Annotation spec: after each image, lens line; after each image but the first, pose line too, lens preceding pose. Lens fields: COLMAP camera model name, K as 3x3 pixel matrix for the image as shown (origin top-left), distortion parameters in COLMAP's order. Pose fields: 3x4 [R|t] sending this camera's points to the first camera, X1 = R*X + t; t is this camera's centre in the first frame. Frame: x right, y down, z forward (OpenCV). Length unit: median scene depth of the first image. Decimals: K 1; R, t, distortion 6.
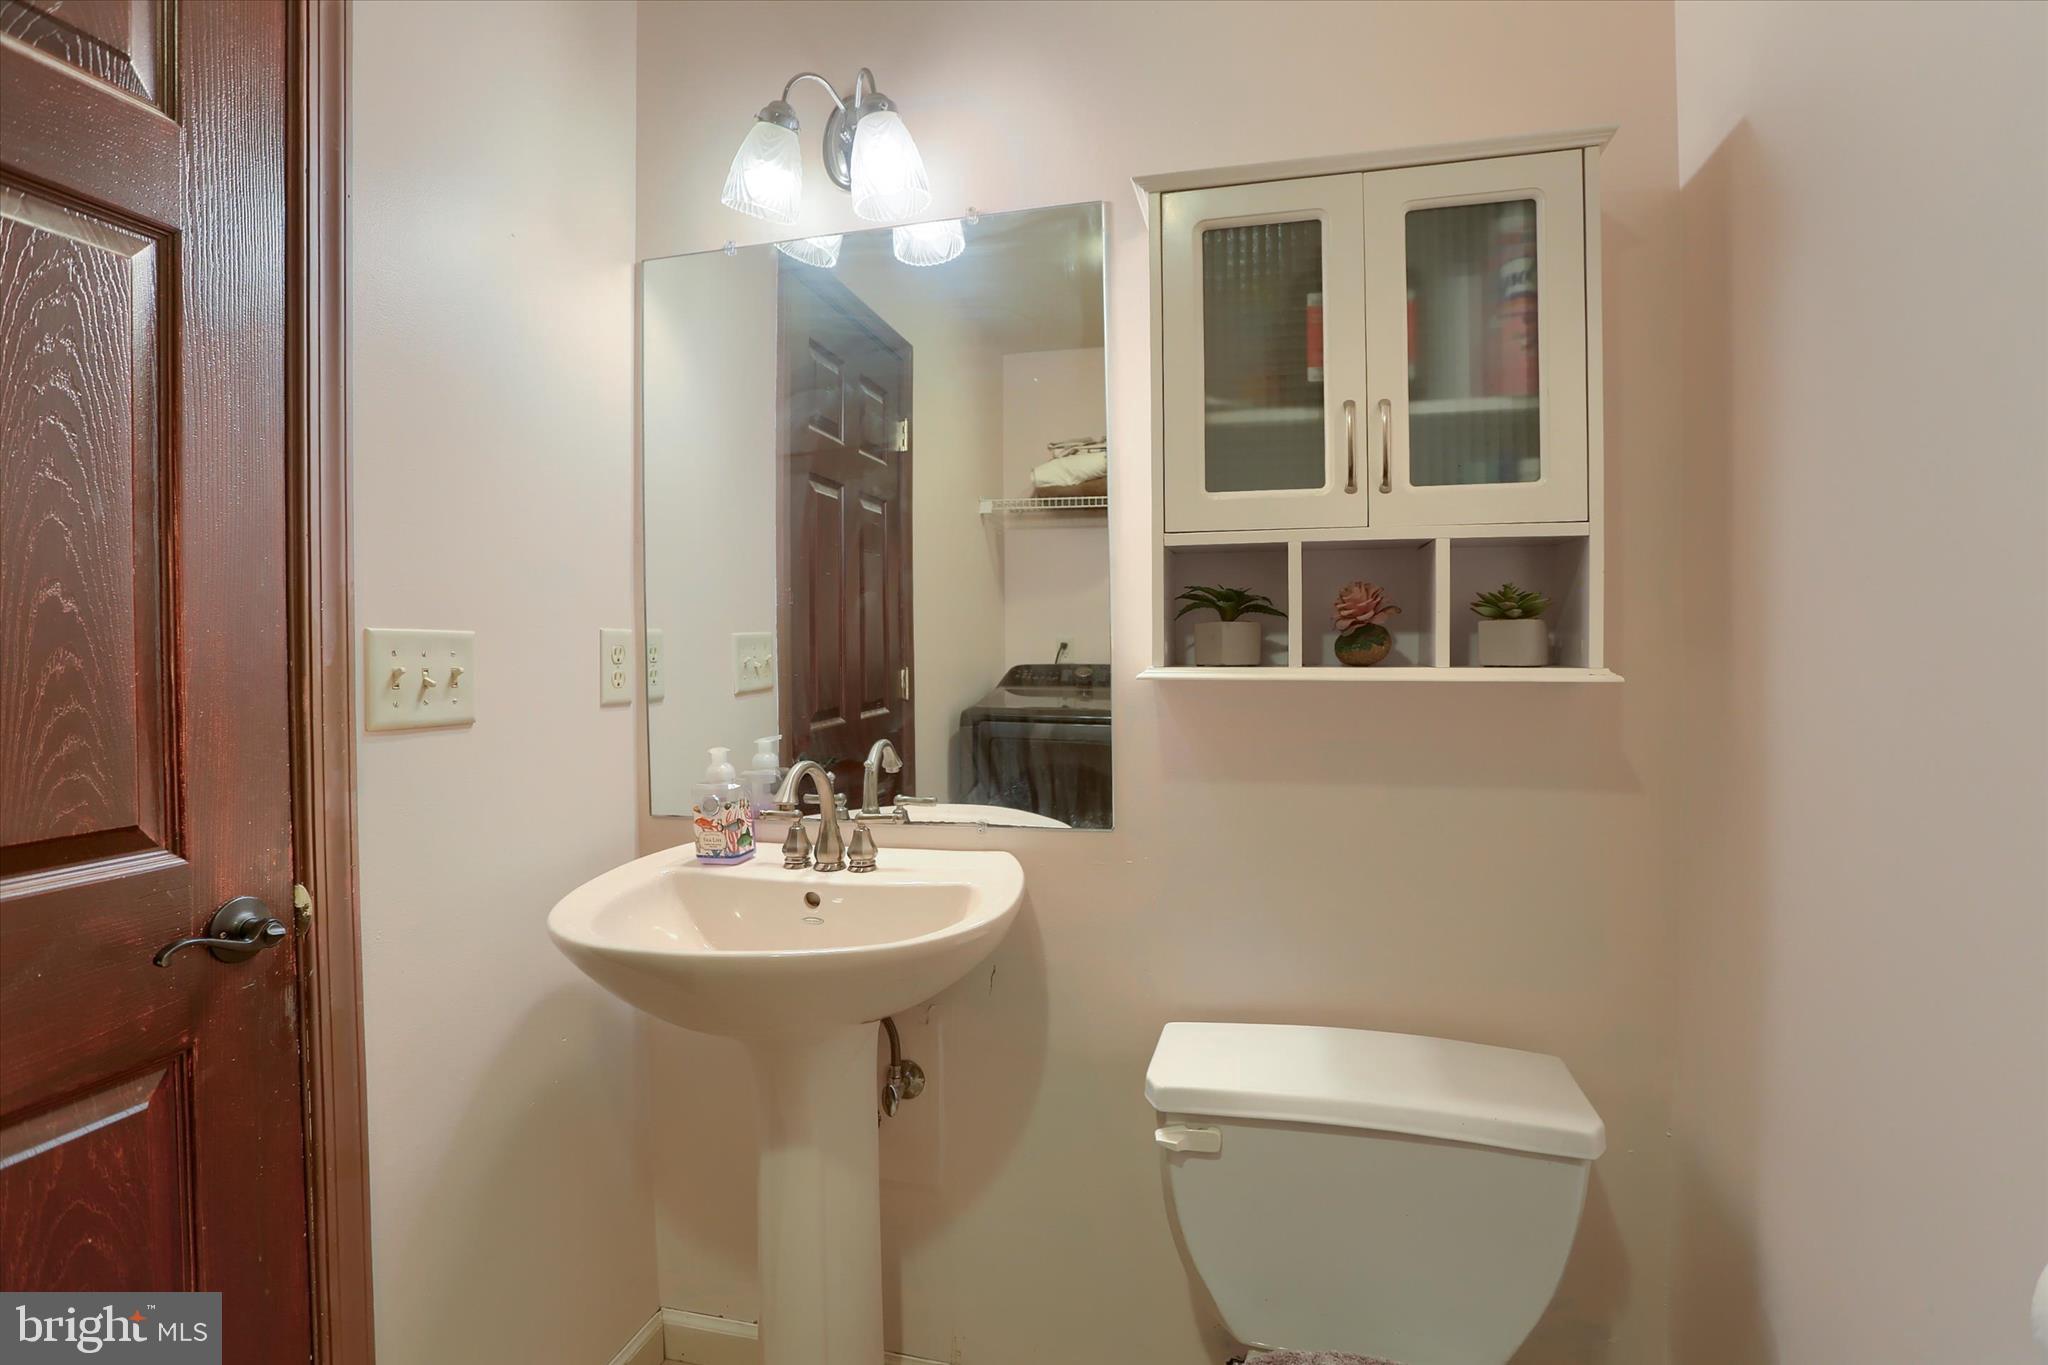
lens RADIAL K [[1012.8, 0, 1005.6], [0, 1012.8, 655.1], [0, 0, 1]] dist [-0.063071, 0.023510]
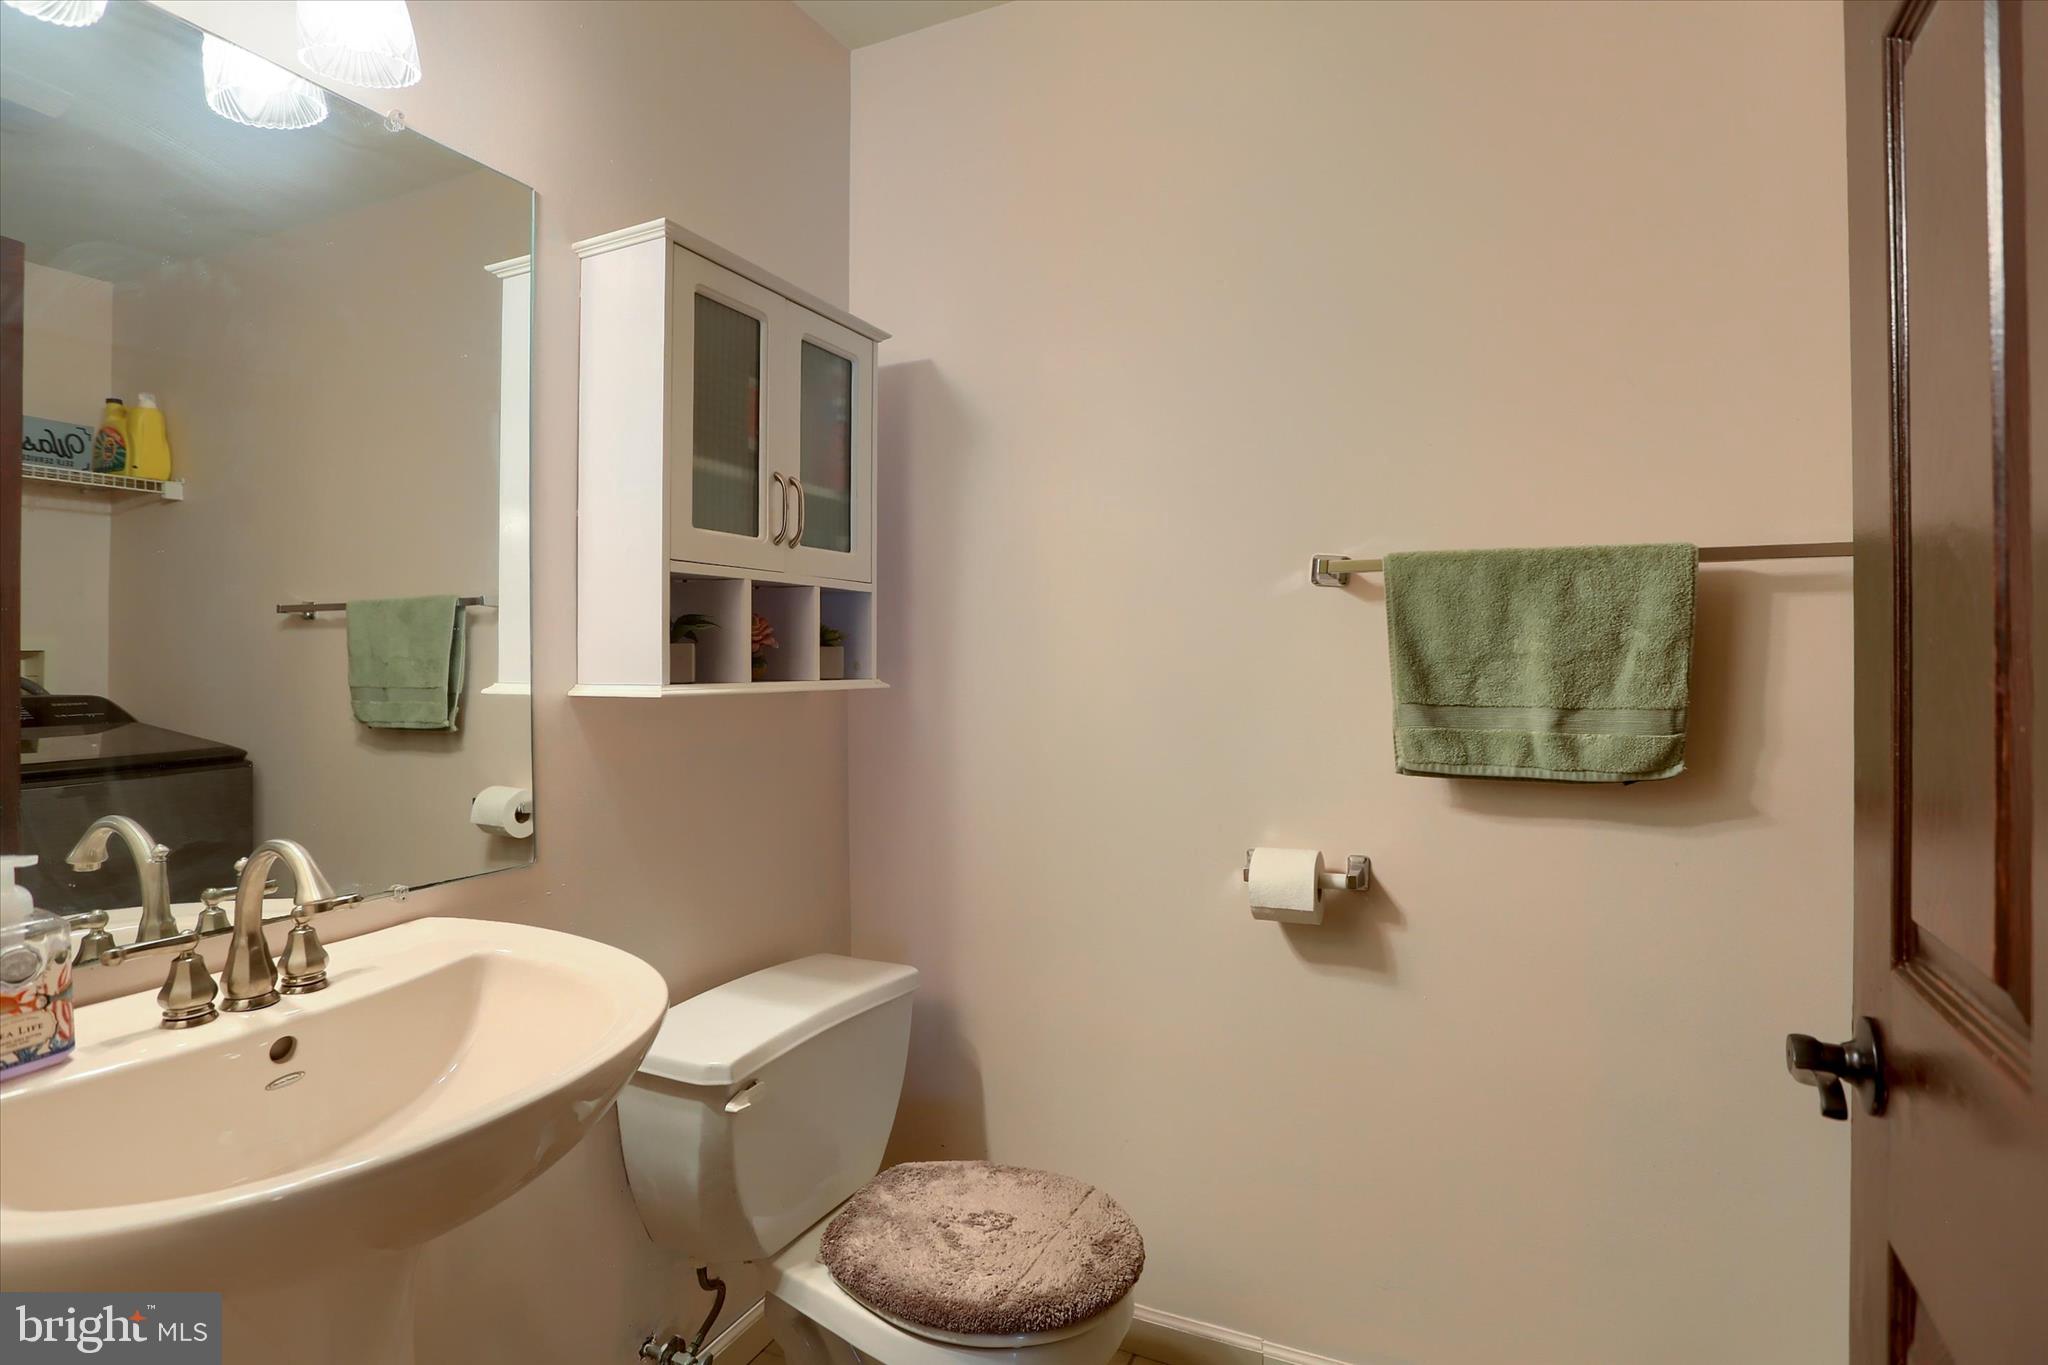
lens RADIAL K [[1012.8, 0, 1005.6], [0, 1012.8, 655.1], [0, 0, 1]] dist [-0.063071, 0.023510]
pose [[0.203565, 0.005135, 0.979048, -0.838182], [0.011473, 0.999905, -0.007630, -0.008876], [-0.978994, 0.012786, 0.203487, 0.452448]]
